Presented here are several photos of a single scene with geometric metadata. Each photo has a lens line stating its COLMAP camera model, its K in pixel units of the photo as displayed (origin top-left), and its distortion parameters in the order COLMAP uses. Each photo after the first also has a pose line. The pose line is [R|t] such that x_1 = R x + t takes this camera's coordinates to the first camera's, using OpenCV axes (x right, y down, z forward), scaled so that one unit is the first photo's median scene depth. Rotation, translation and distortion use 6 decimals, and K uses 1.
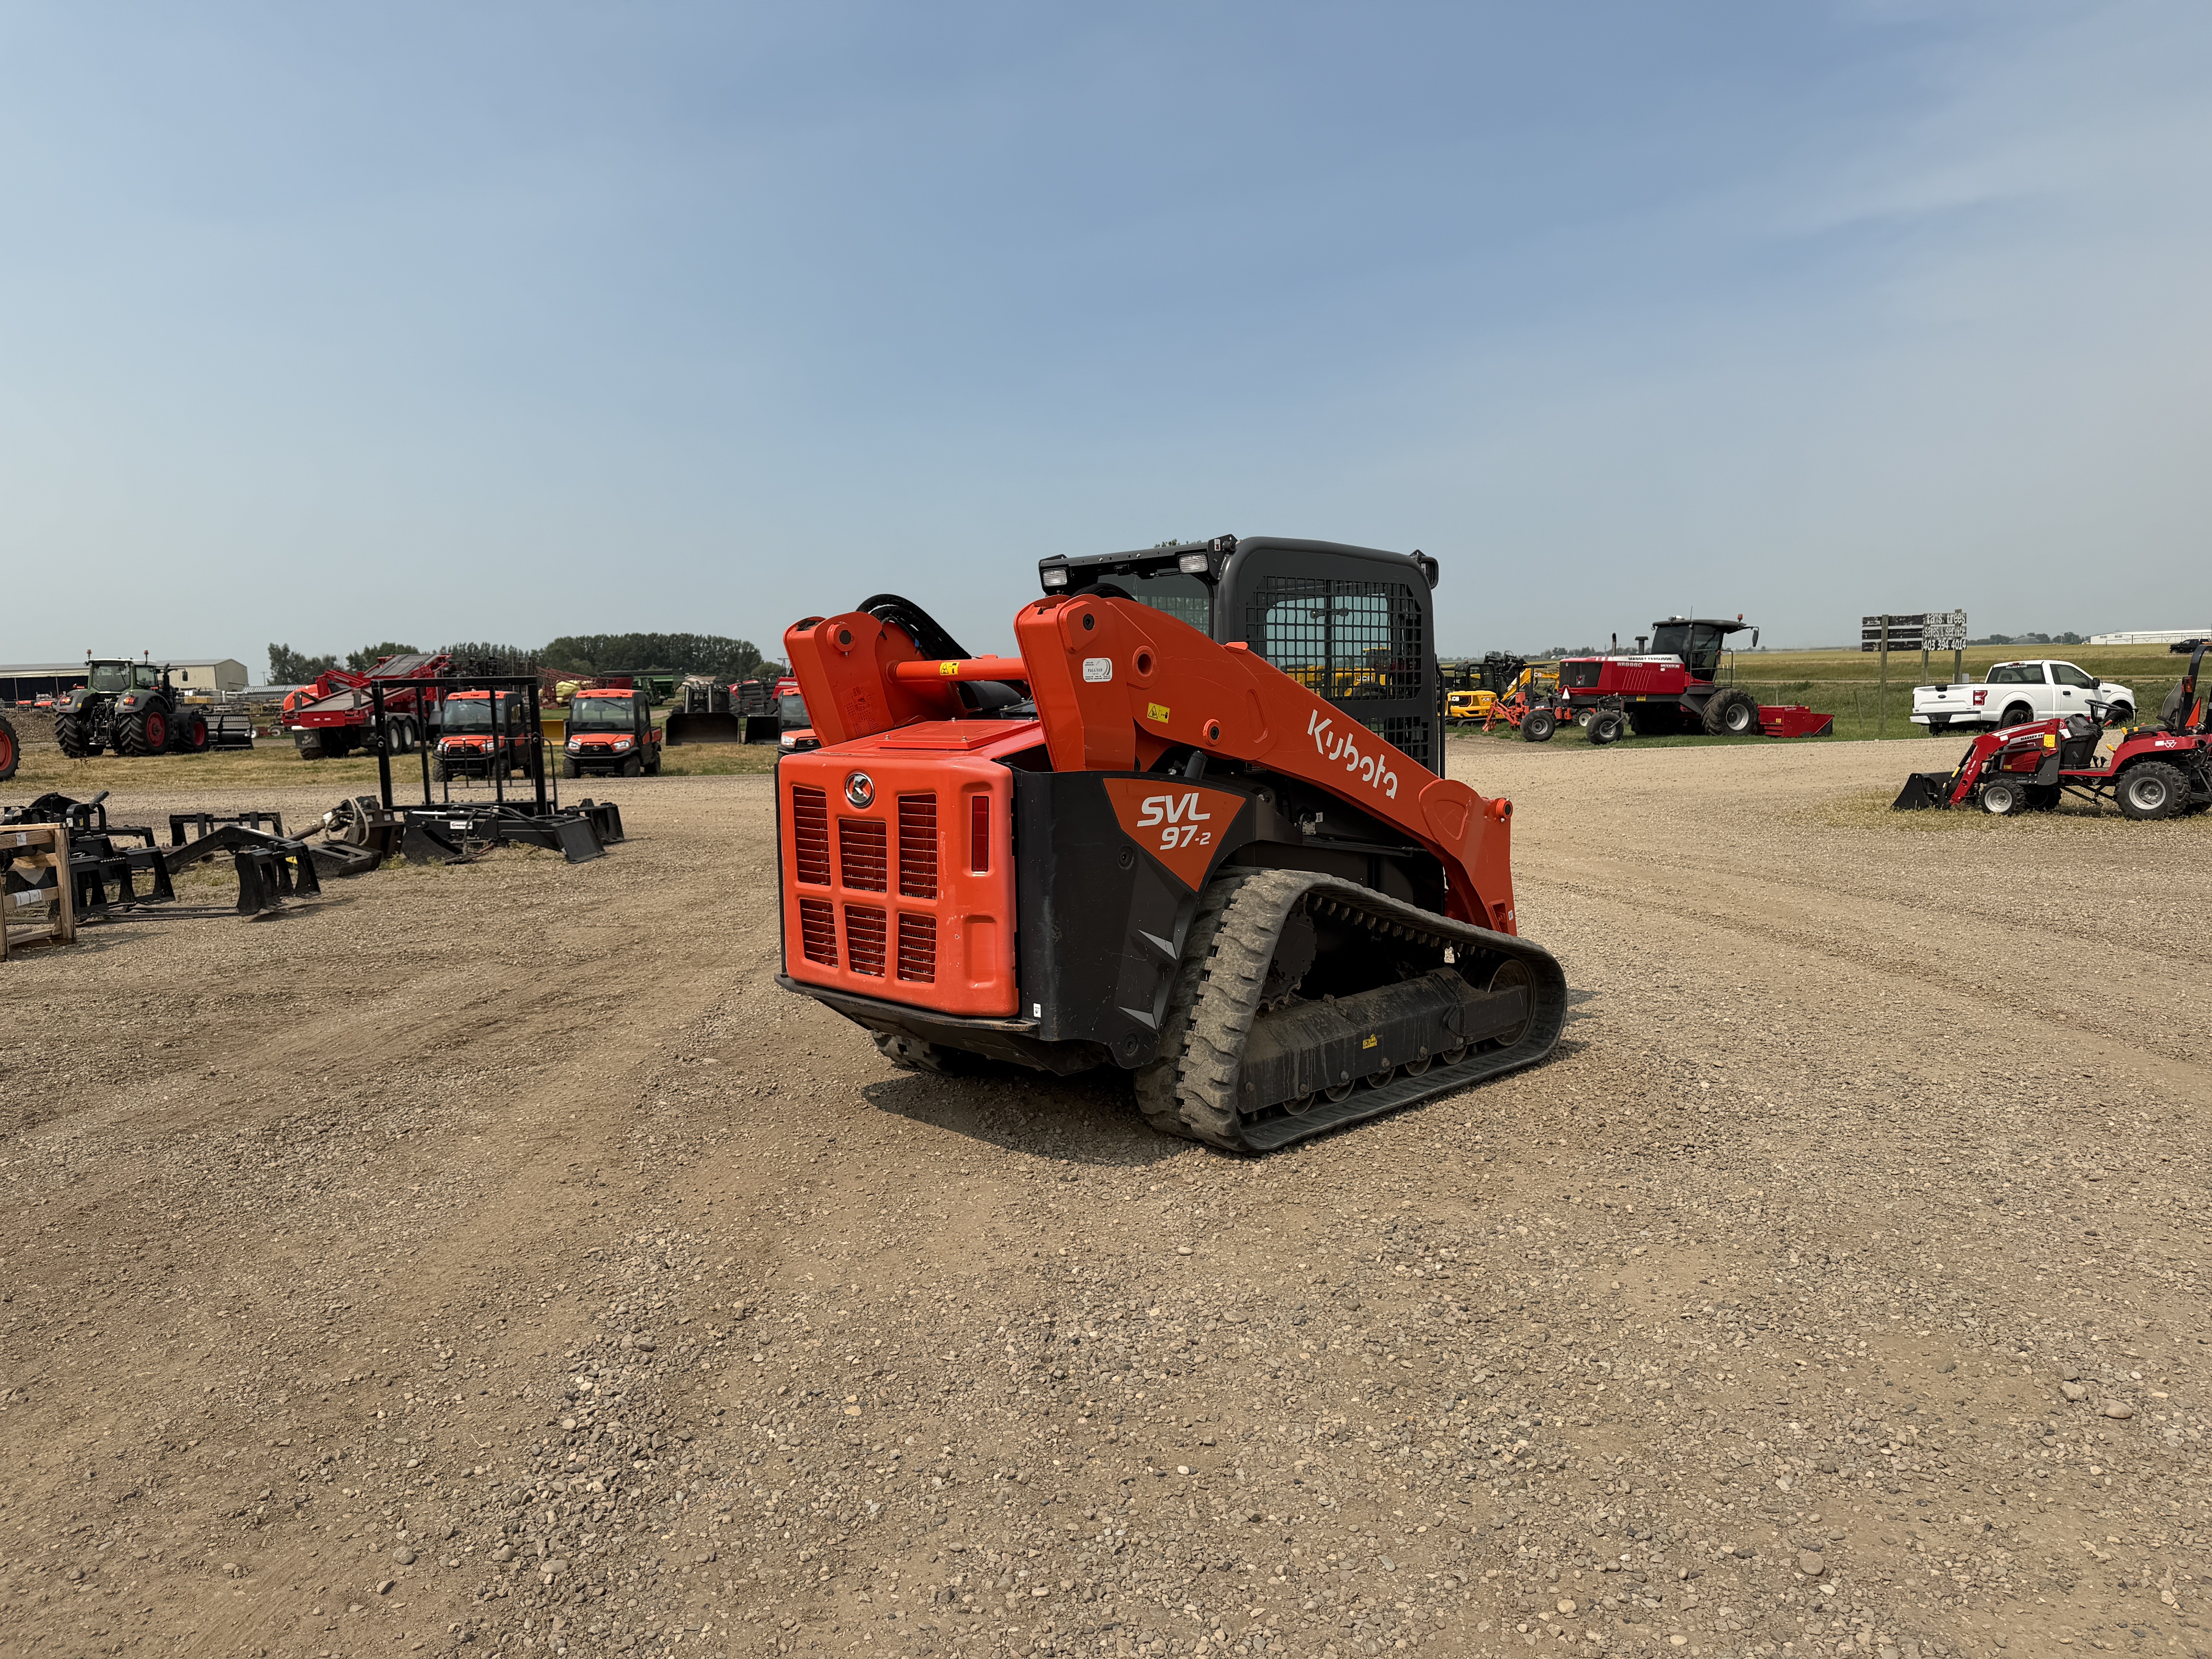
lens RADIAL K [[1556.5, 0, 1106.0], [0, 1556.5, 829.5], [0, 0, 1]] dist [-0.003763, -0.005145]
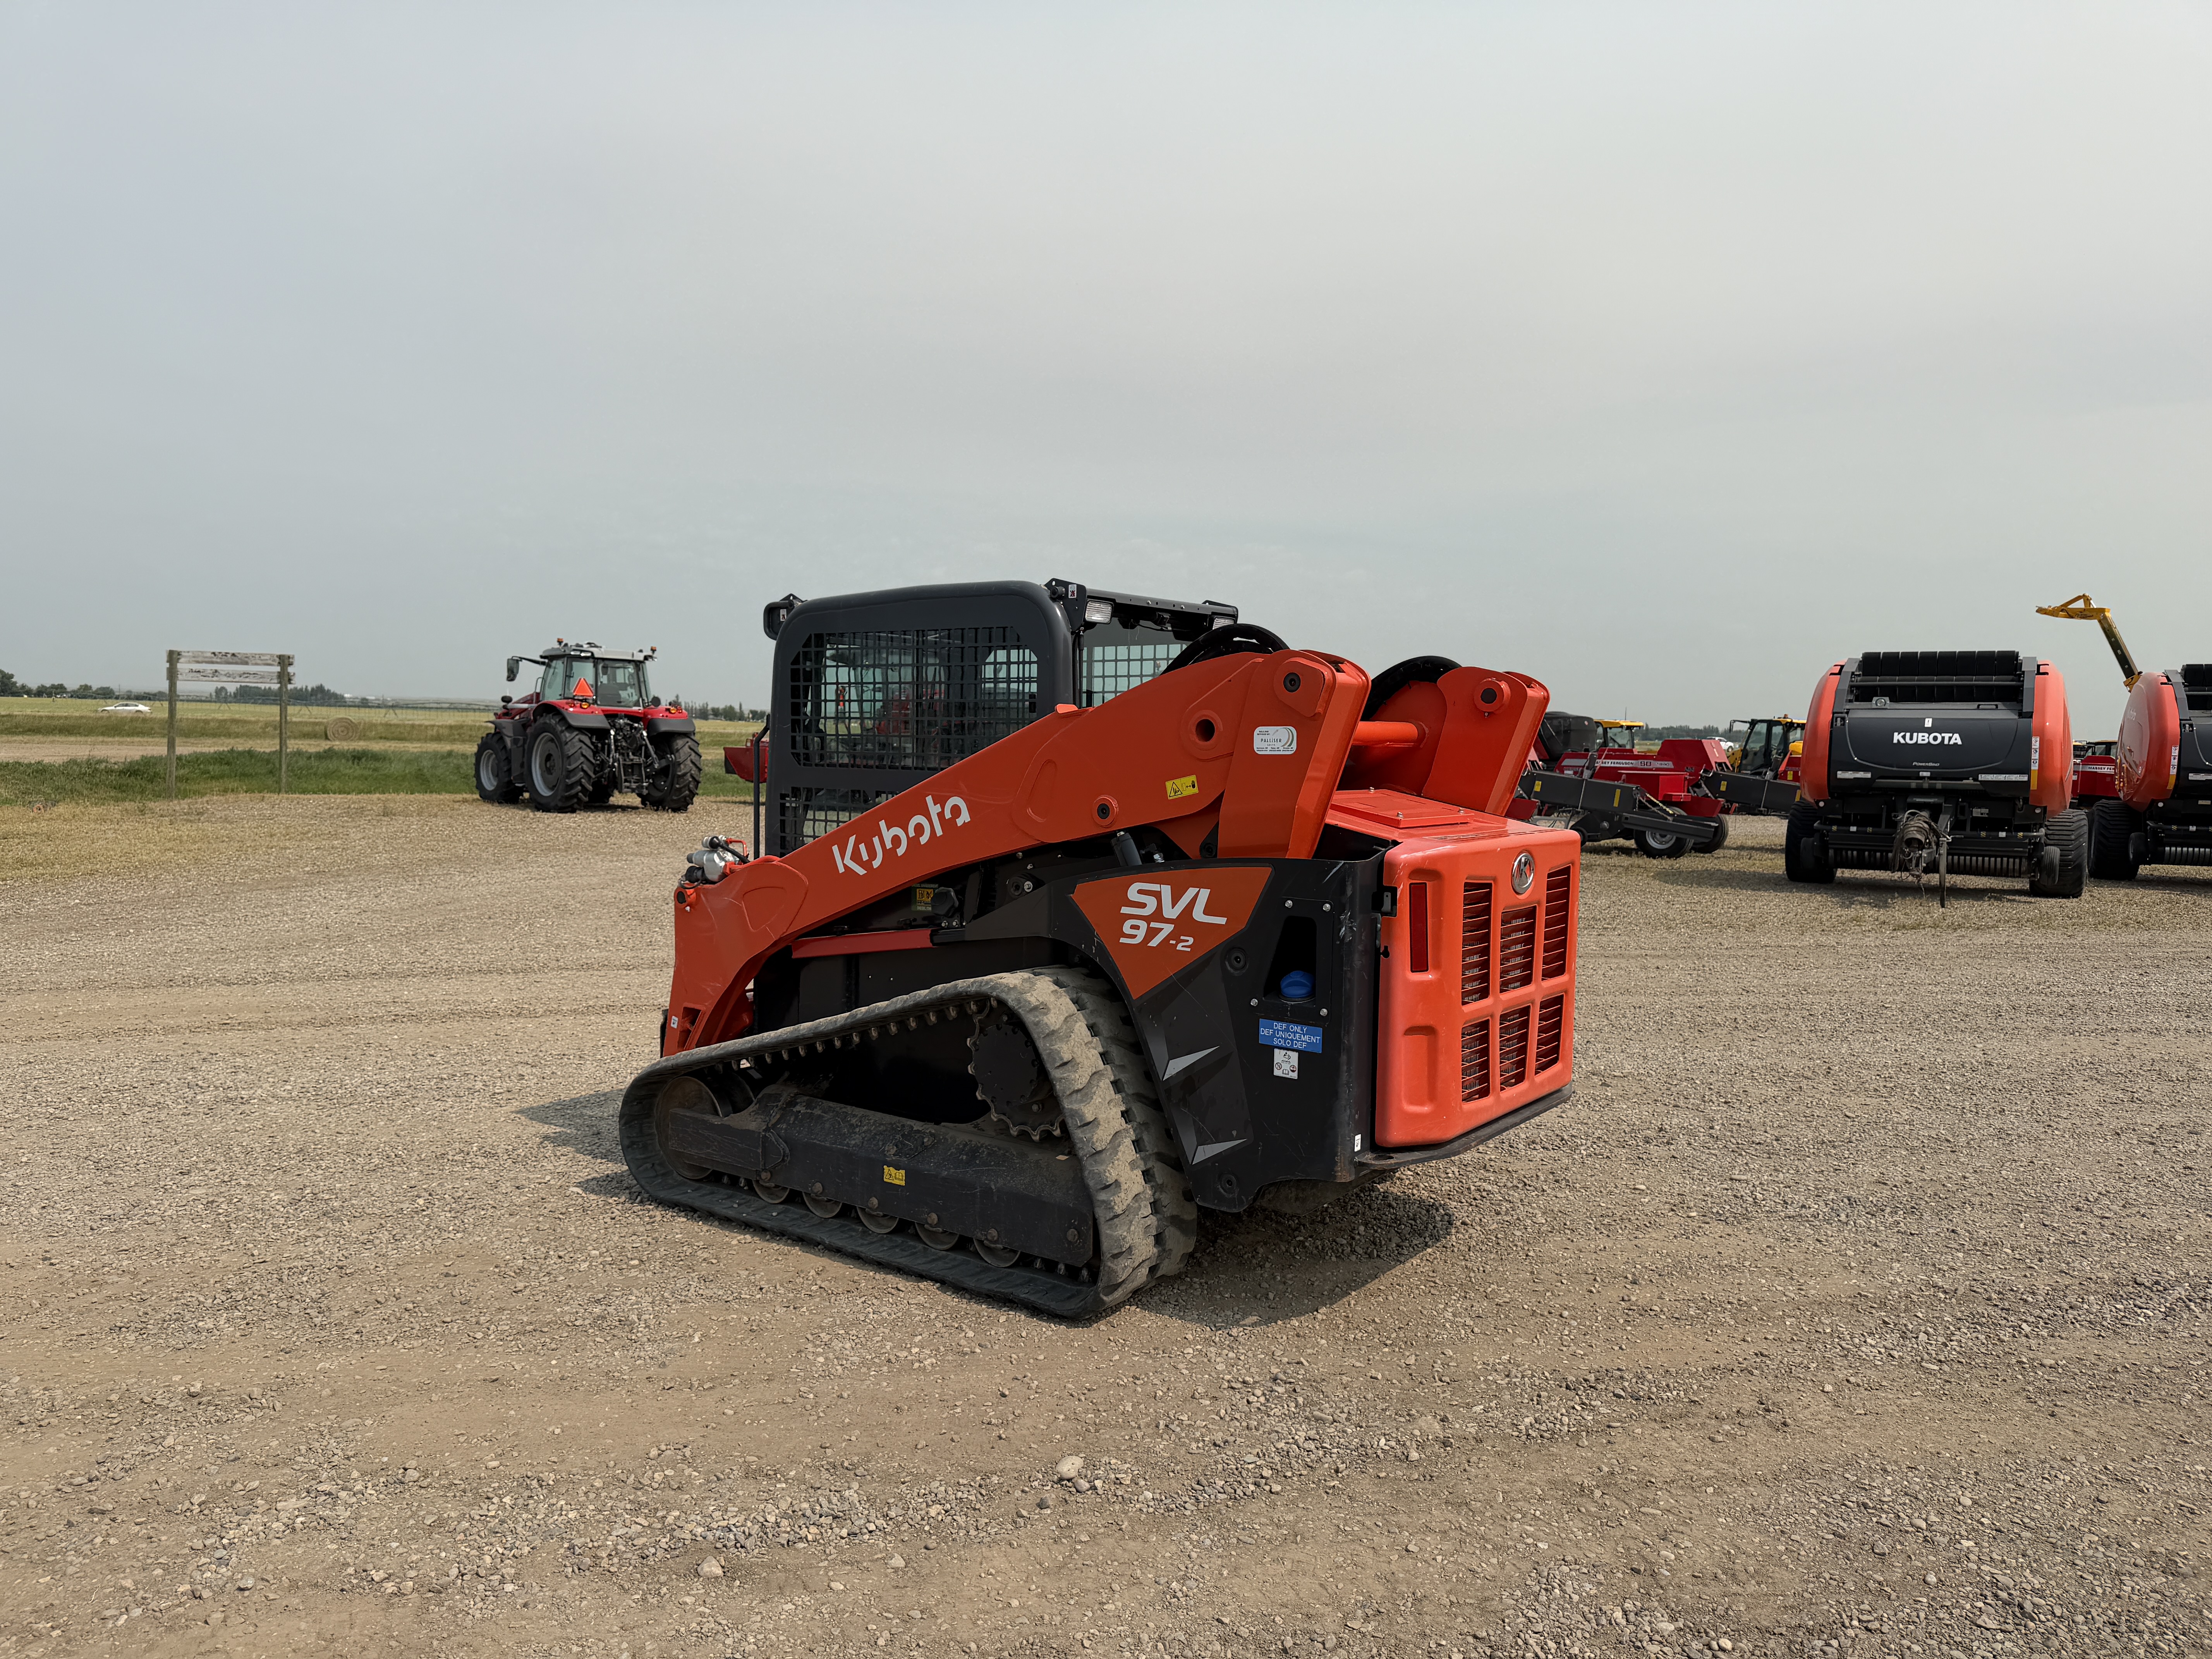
lens RADIAL K [[1556.5, 0, 1106.0], [0, 1556.5, 829.5], [0, 0, 1]] dist [-0.003763, -0.005145]
pose [[-0.143642, -0.039709, 0.988833, -0.811108], [0.073967, 0.995969, 0.050741, -0.091956], [-0.986862, 0.080430, -0.140126, 1.111010]]
